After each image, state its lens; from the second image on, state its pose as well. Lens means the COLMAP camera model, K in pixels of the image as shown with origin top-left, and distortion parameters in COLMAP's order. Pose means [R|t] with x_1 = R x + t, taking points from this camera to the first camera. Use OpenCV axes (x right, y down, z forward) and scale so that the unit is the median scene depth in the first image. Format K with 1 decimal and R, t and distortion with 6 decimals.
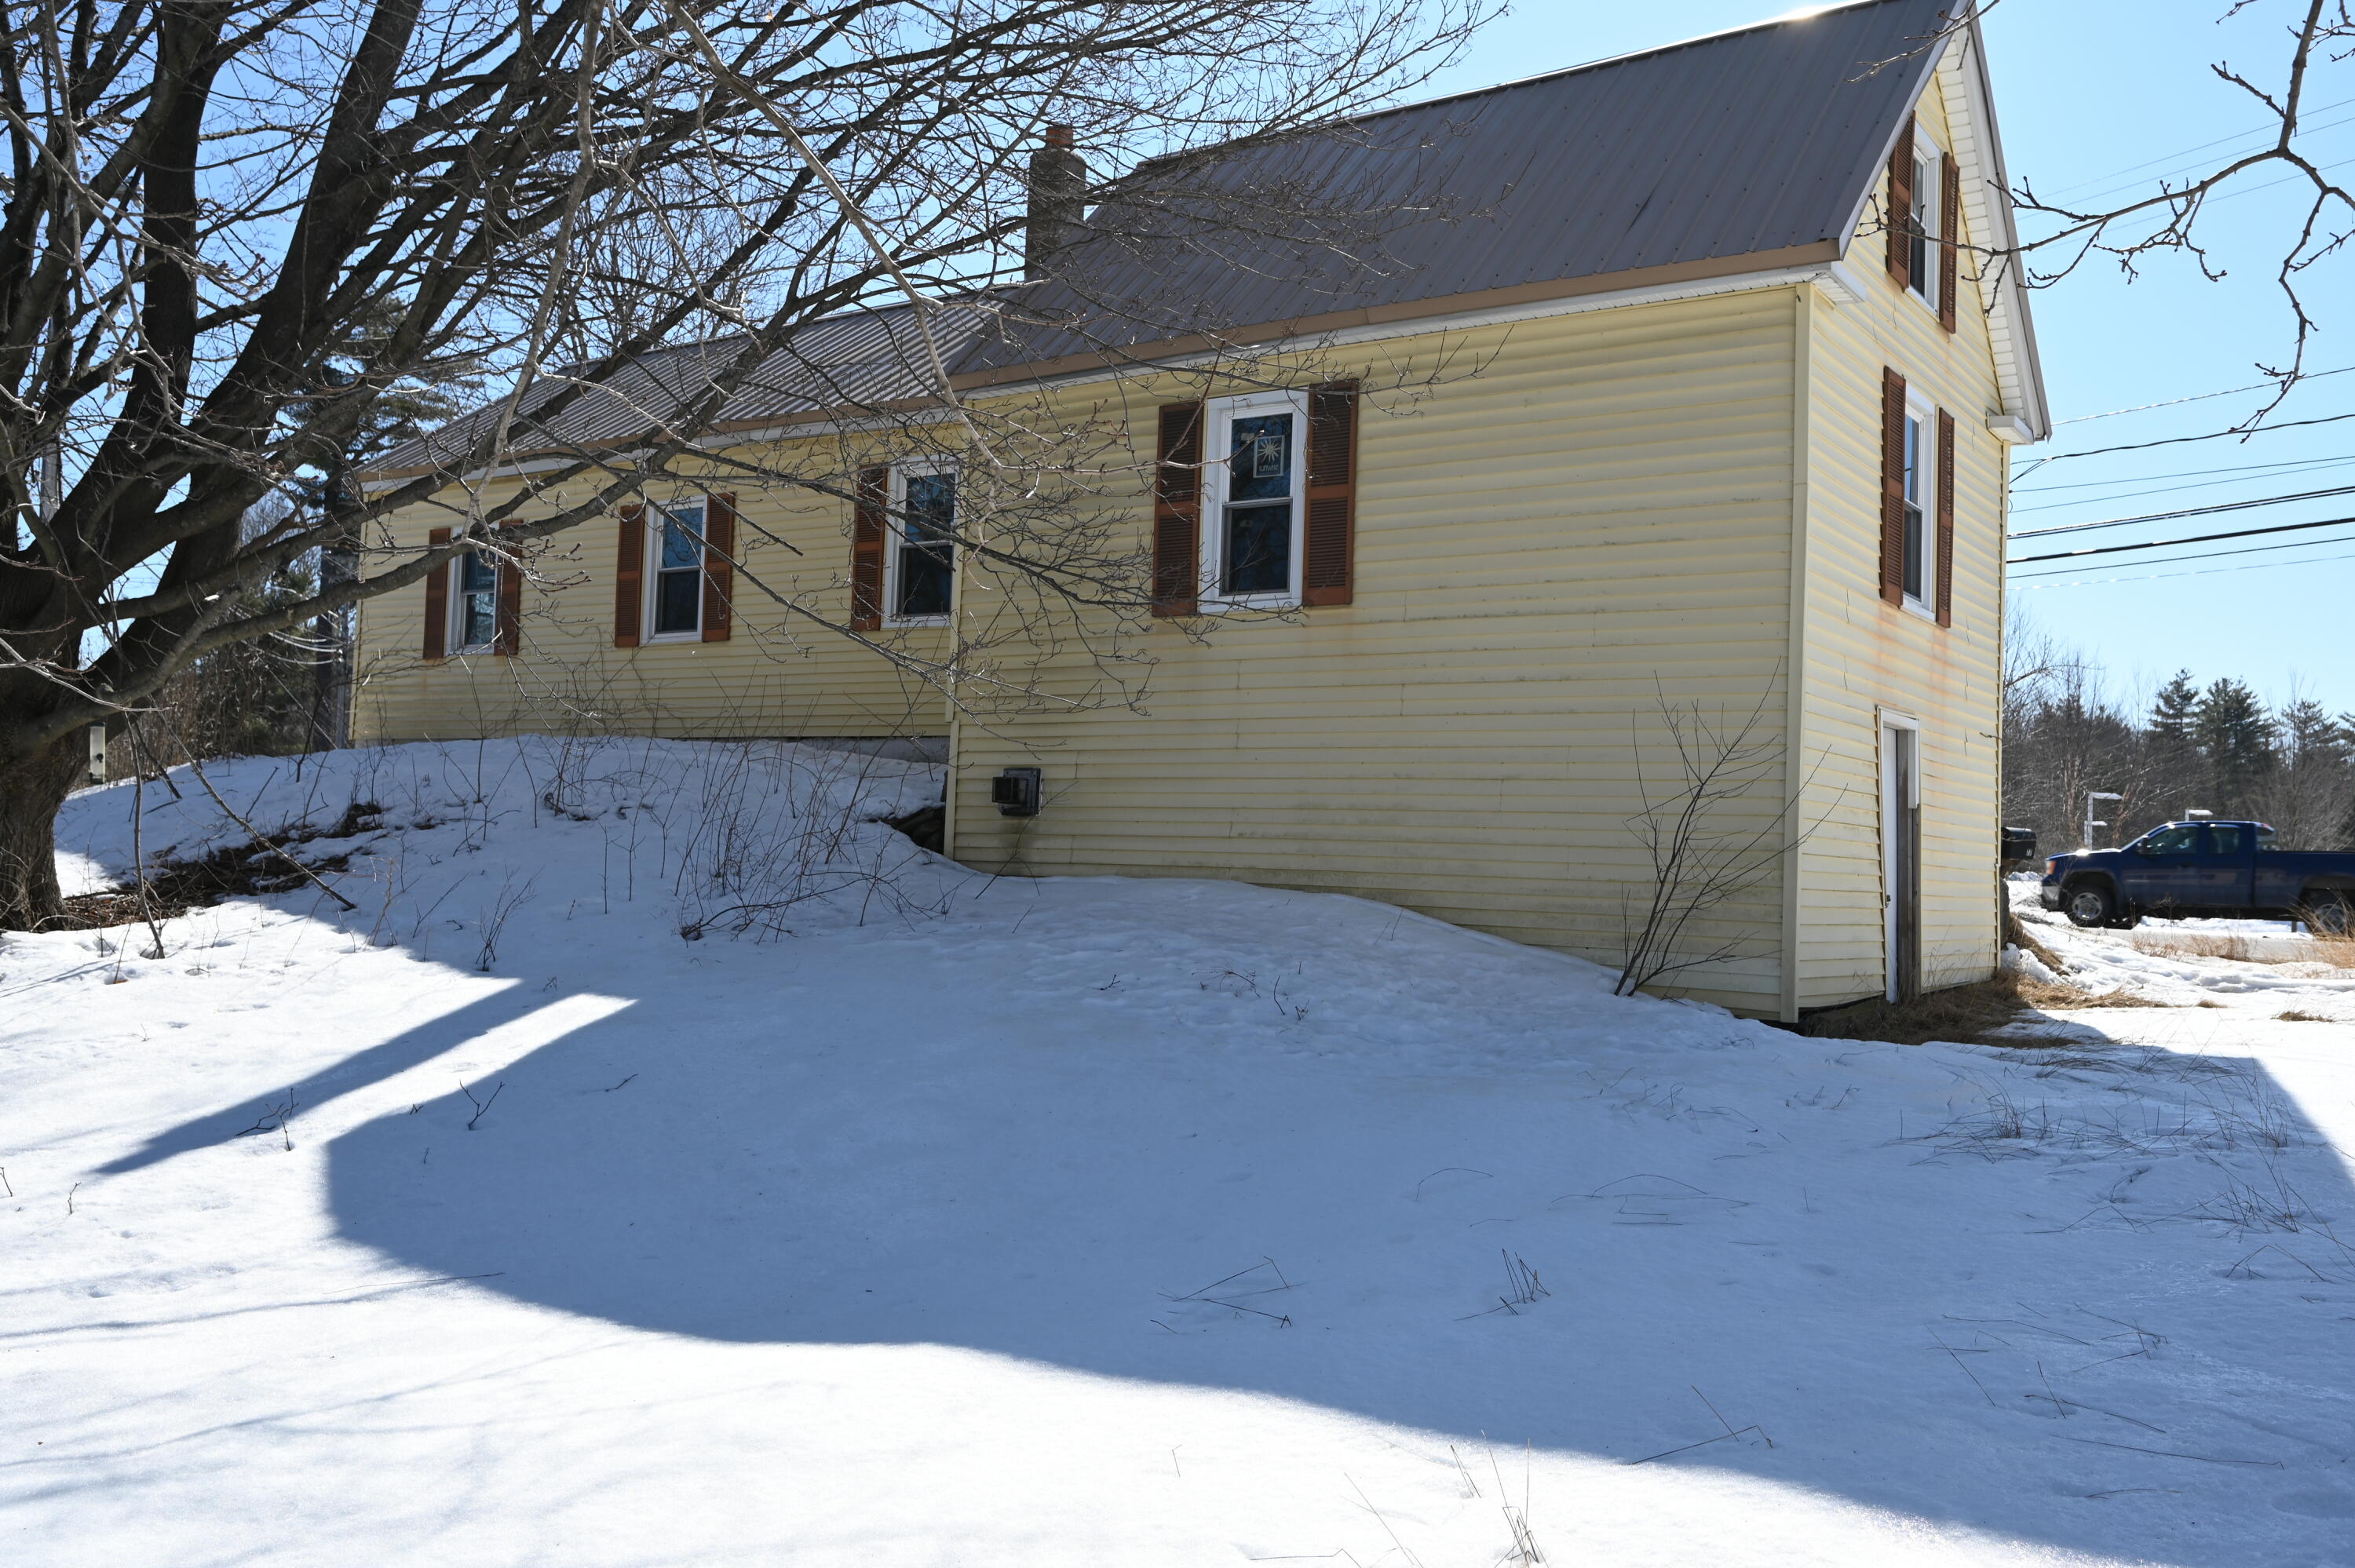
lens RADIAL K [[1886.5, 0, 1176.5], [0, 1886.5, 780.2], [0, 0, 1]] dist [-0.002132, 0.001705]
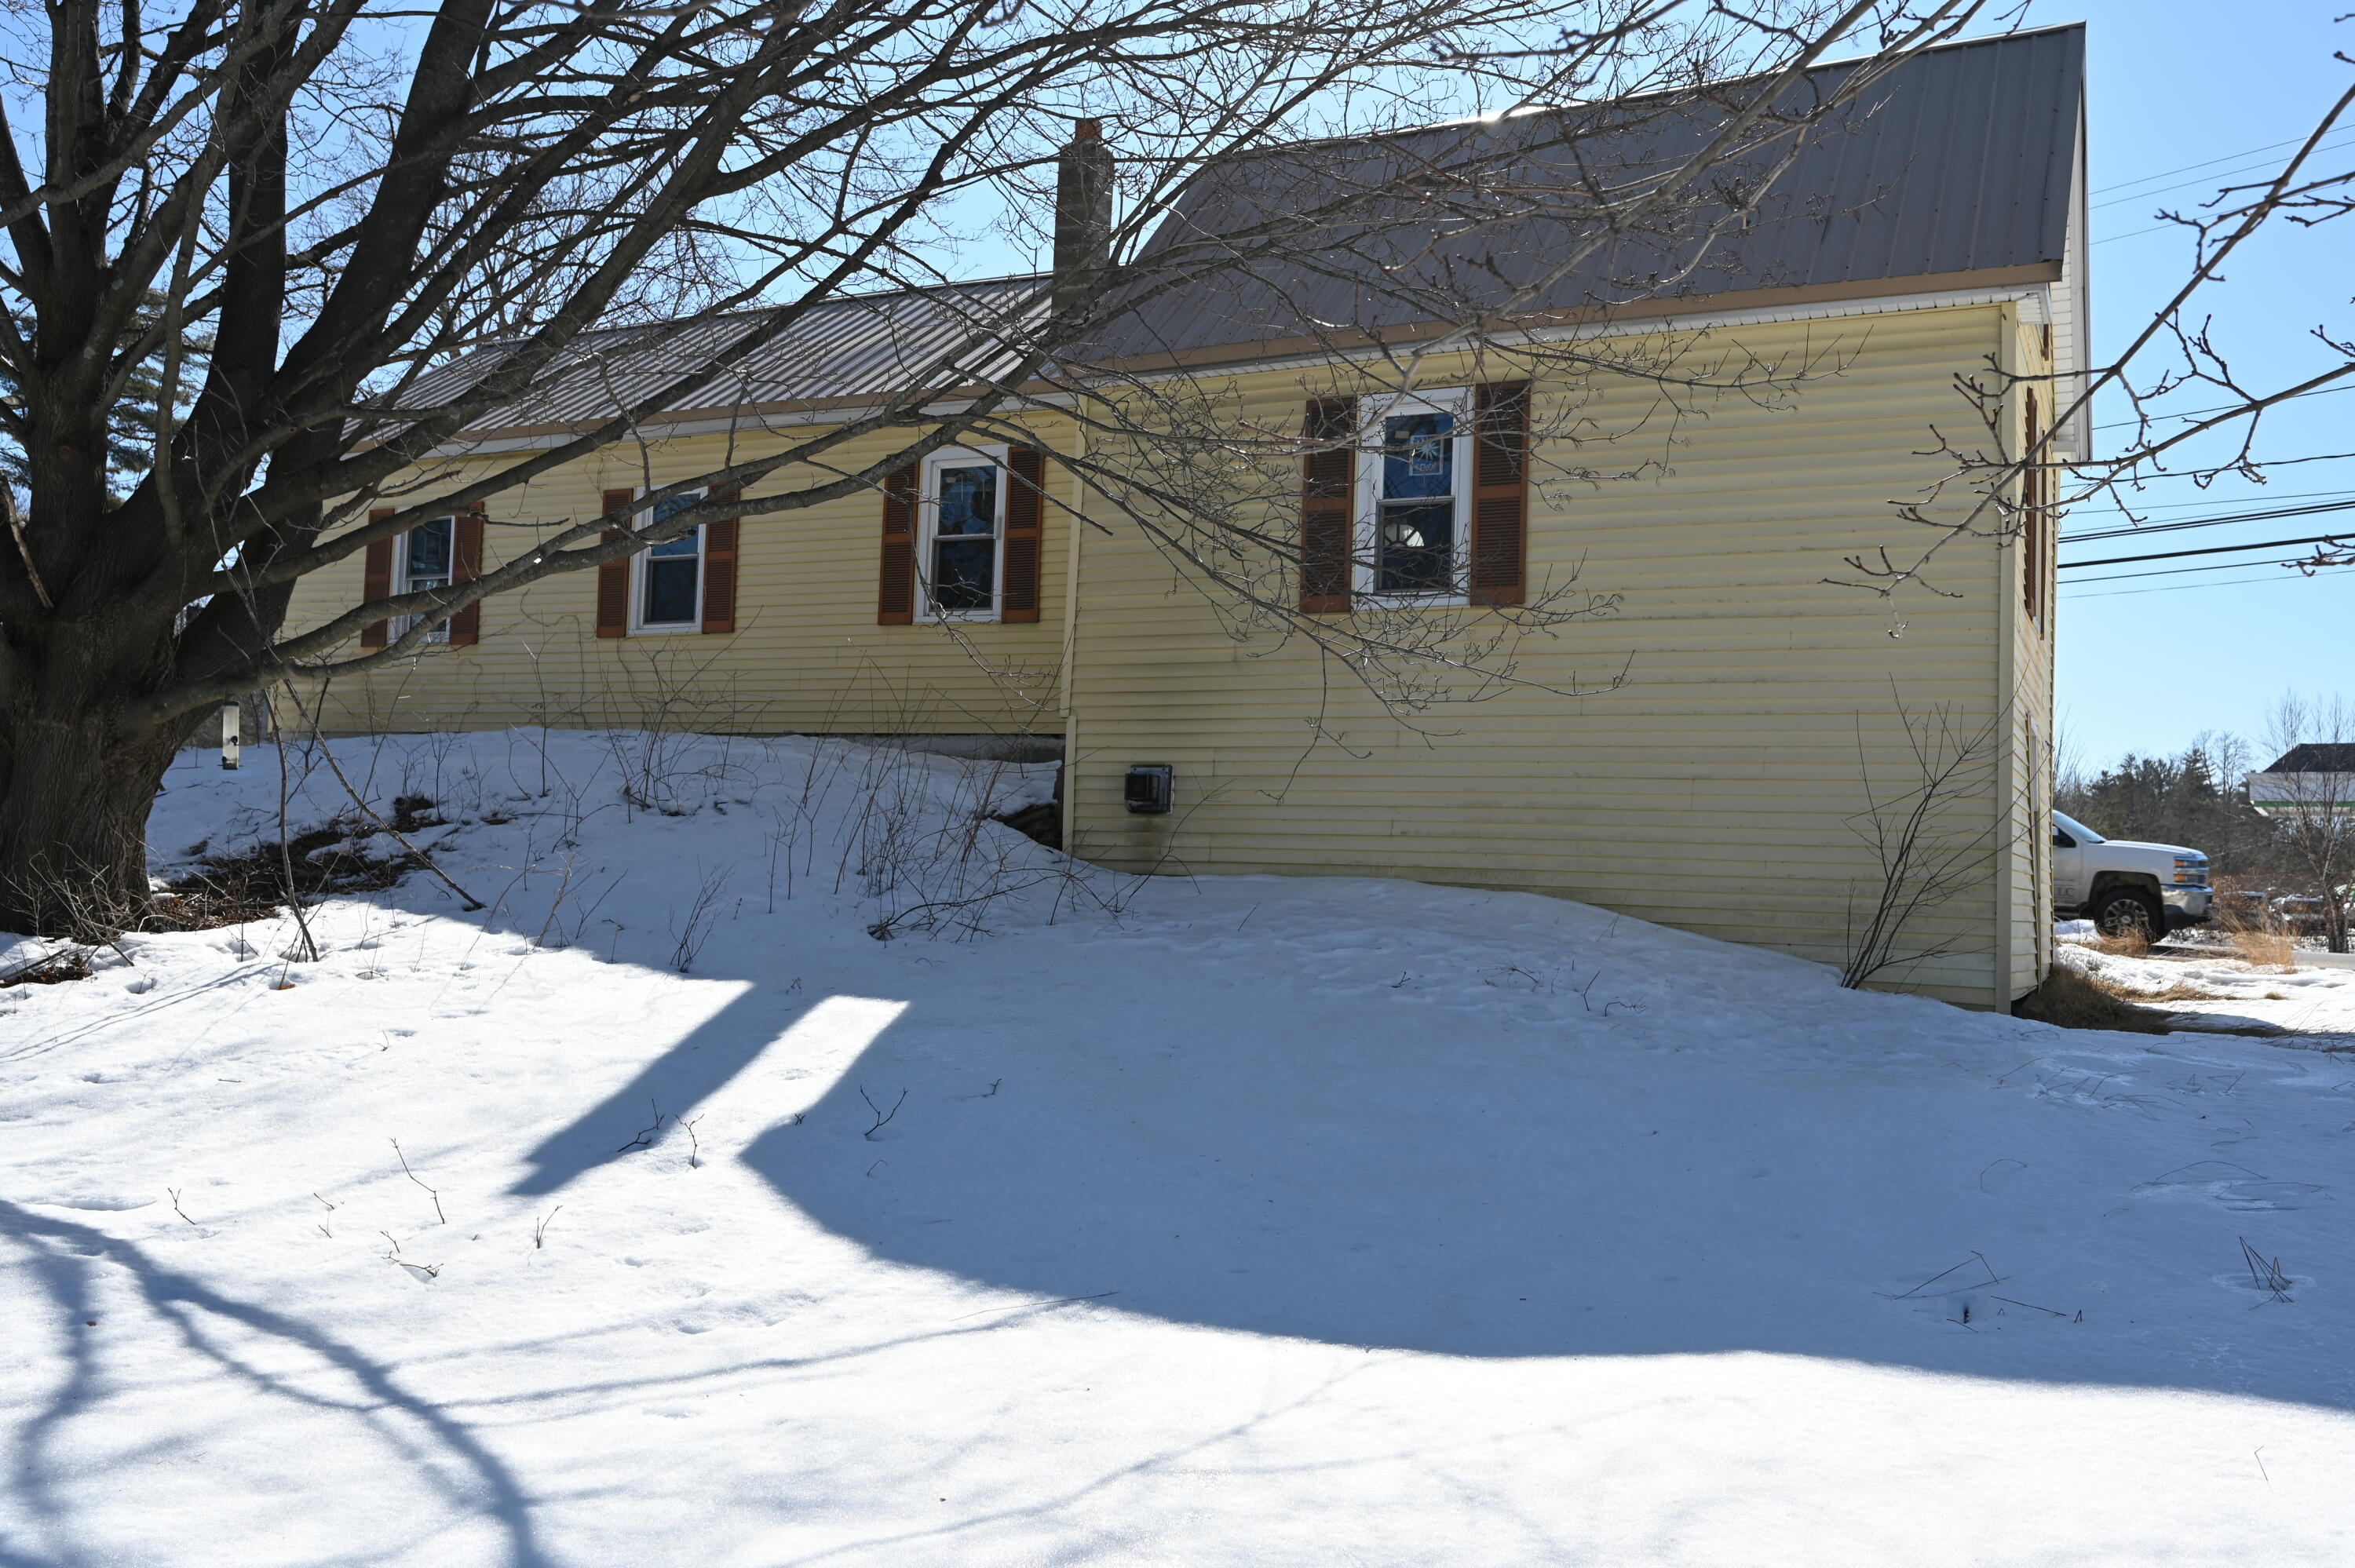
lens RADIAL K [[1858.0, 0, 1178.3], [0, 1858.0, 778.5], [0, 0, 1]] dist [0.004763, -0.000654]
pose [[0.989857, 0.009214, 0.141770, -0.226619], [-0.008329, 0.999942, -0.006834, 0.007862], [-0.141825, 0.005583, 0.989876, 0.046183]]
